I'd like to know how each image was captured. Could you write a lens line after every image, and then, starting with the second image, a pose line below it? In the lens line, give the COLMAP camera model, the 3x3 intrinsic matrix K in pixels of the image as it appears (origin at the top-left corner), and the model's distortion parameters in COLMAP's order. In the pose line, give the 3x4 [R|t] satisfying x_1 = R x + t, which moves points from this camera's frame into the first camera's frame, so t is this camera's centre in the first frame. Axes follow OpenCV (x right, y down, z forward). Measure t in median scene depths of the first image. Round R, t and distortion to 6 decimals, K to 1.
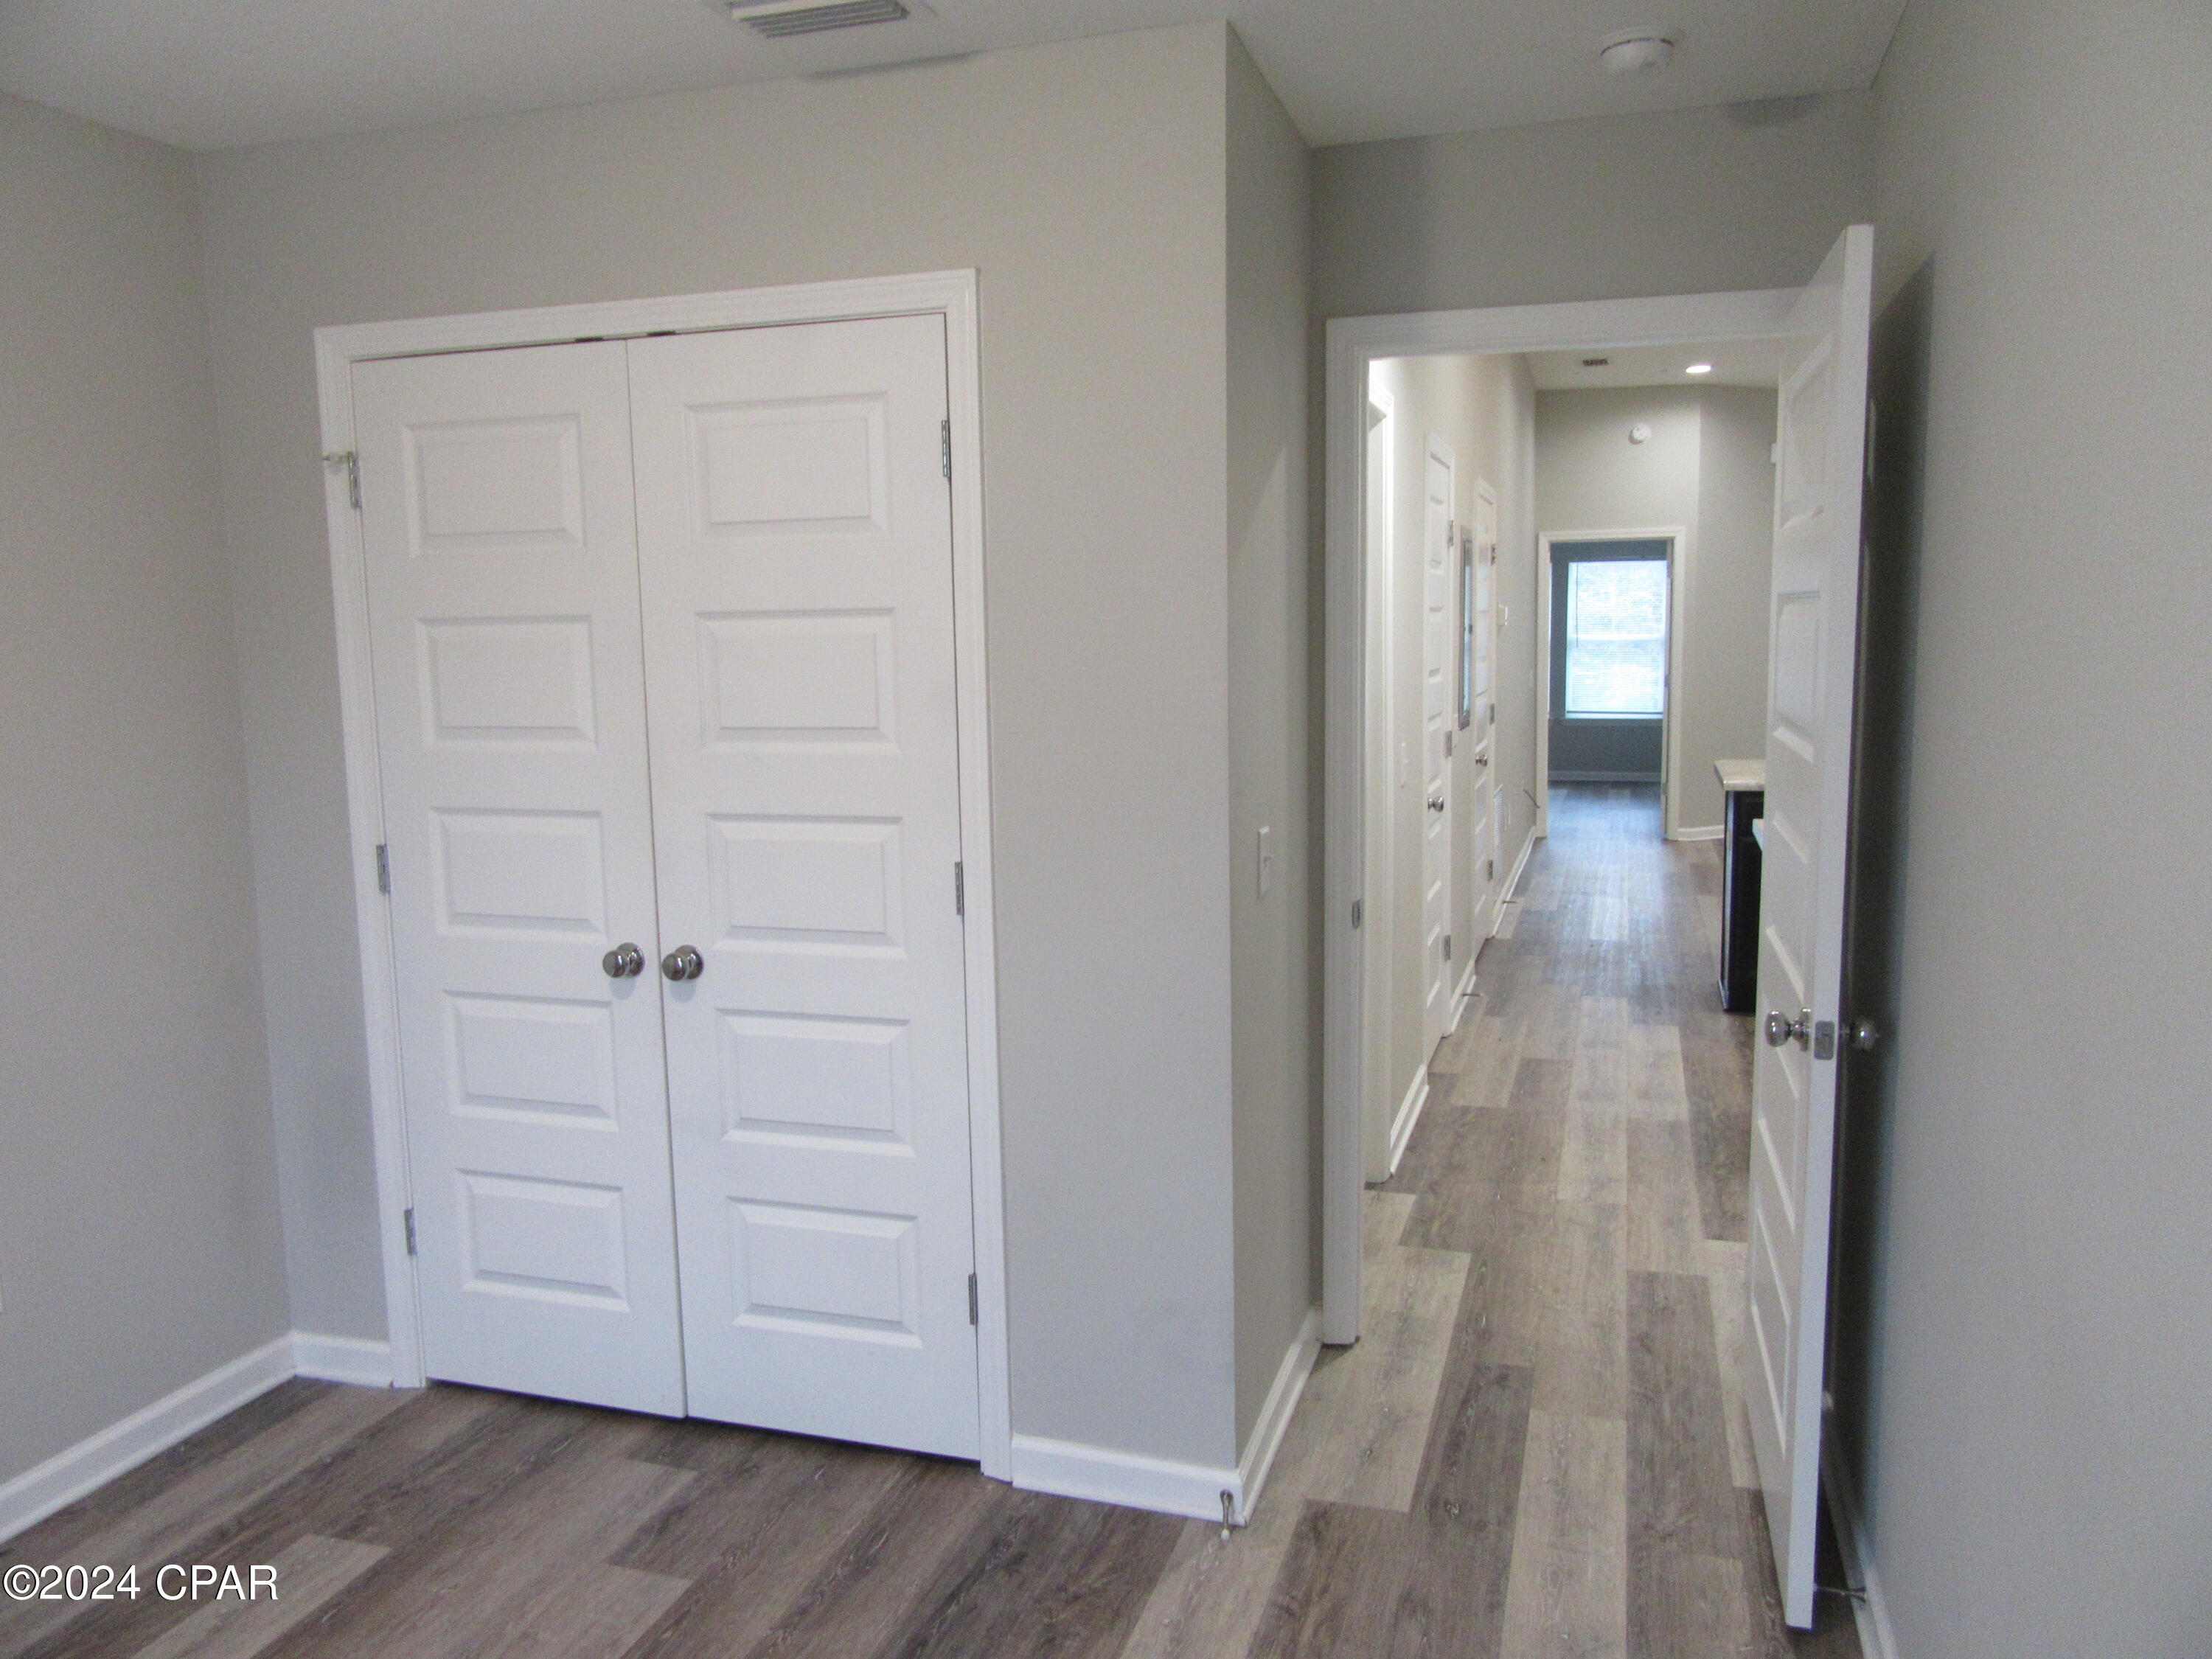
lens RADIAL K [[1630.6, 0, 1098.4], [0, 1630.6, 811.3], [0, 0, 1]] dist [-0.013241, 0.010263]
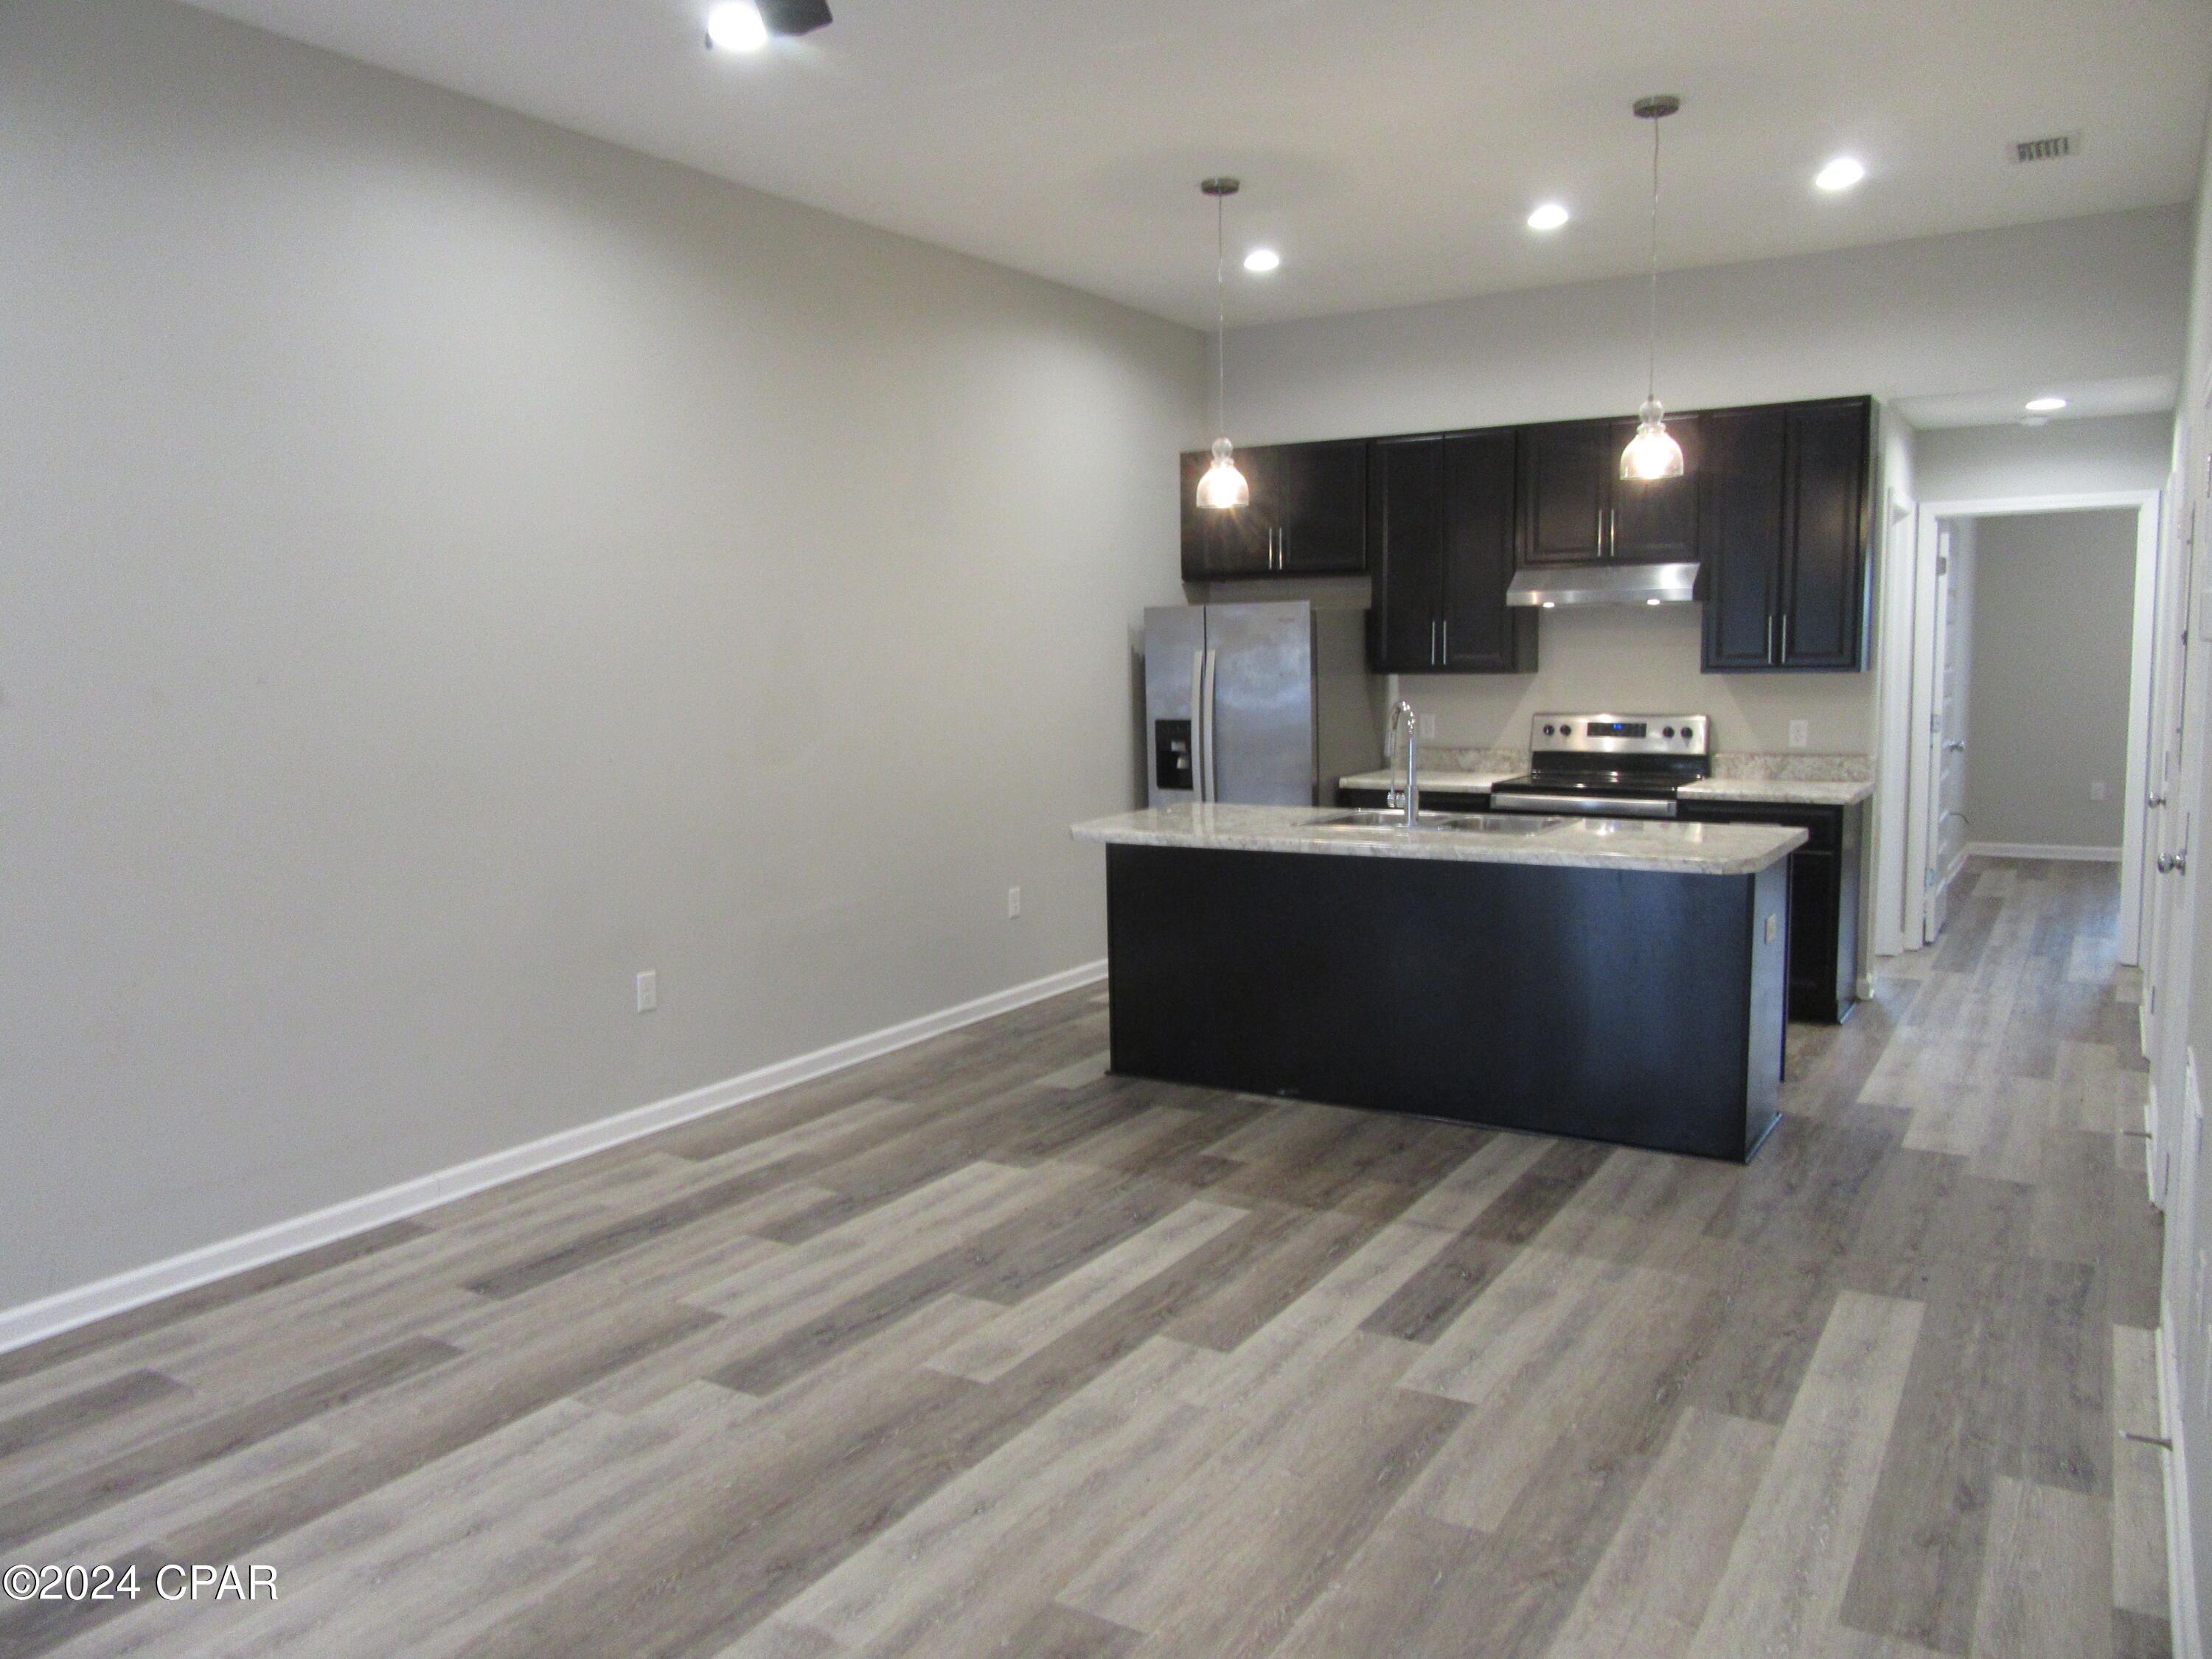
lens RADIAL K [[1630.6, 0, 1103.4], [0, 1630.6, 825.9], [0, 0, 1]] dist [-0.013241, 0.010263]
pose [[-0.970438, 0.001577, 0.241345, 0.259095], [0.055487, 0.974651, 0.216742, -0.107497], [-0.234885, 0.223726, -0.945926, 0.909669]]
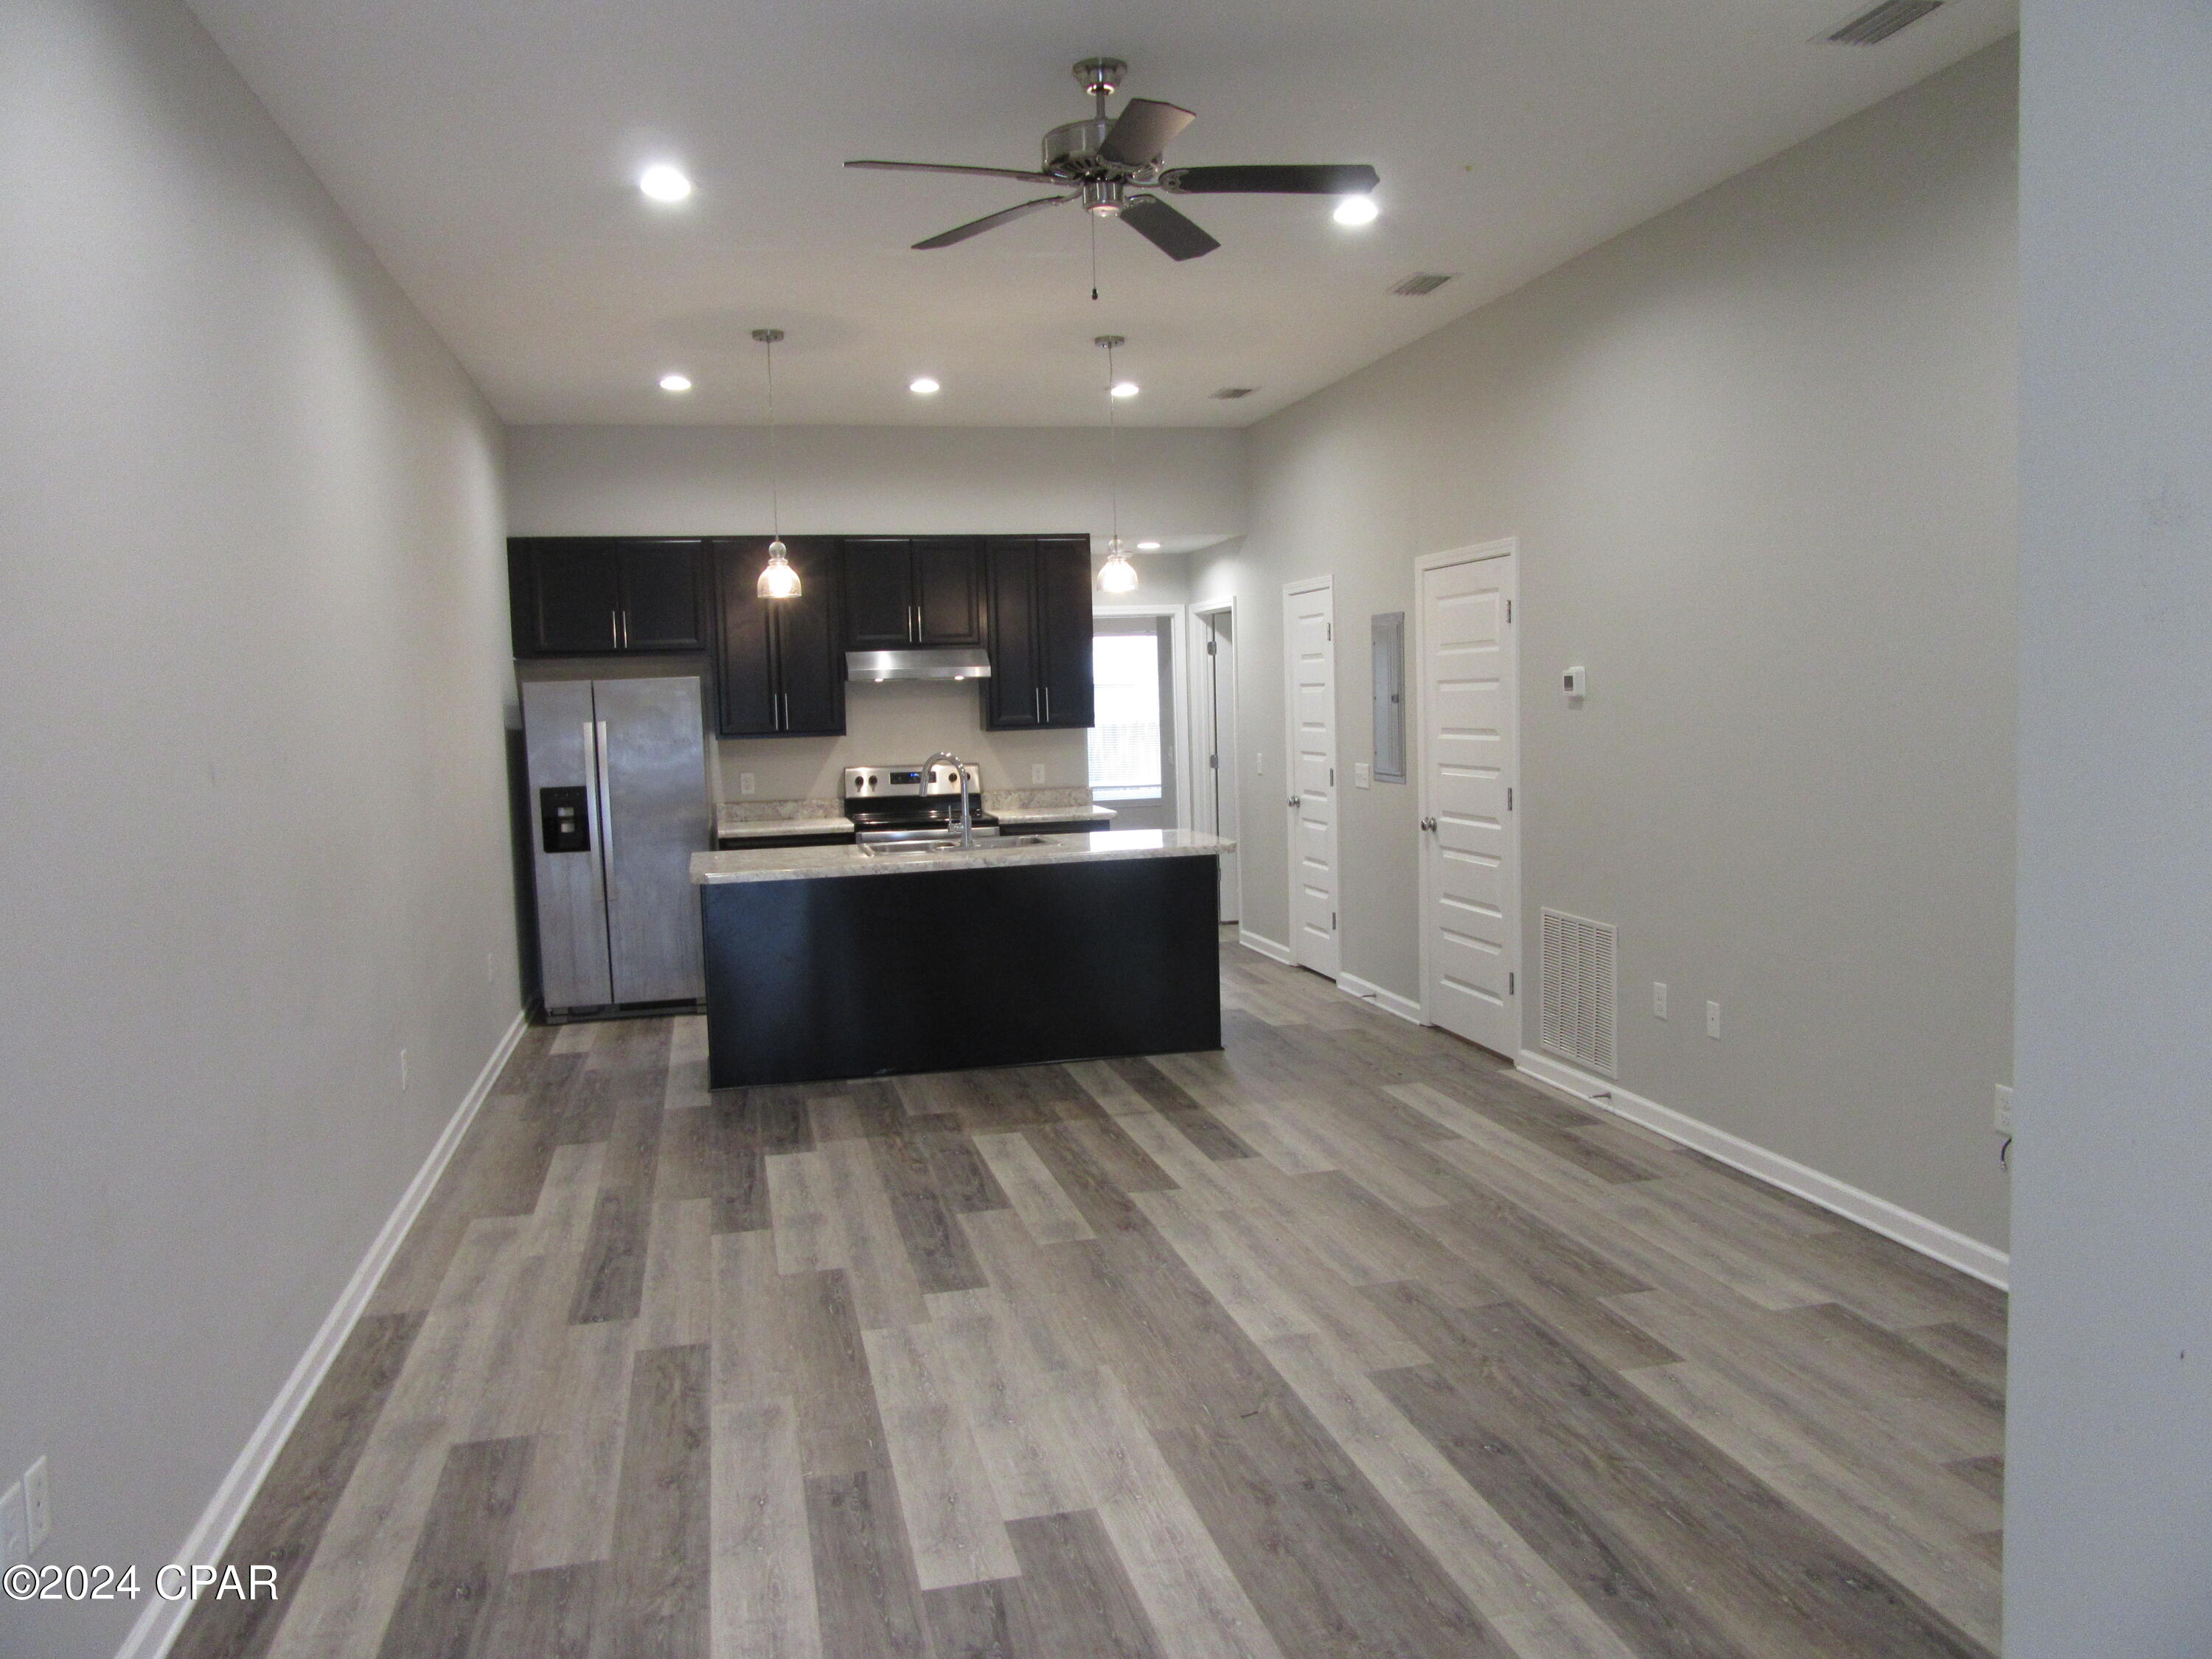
lens RADIAL K [[1630.6, 0, 1098.8], [0, 1630.6, 833.7], [0, 0, 1]] dist [-0.013241, 0.010263]
pose [[-0.854471, 0.082393, -0.512923, 0.524987], [-0.019444, 0.981579, 0.190067, -0.122003], [0.519134, 0.172379, -0.837129, 0.976028]]
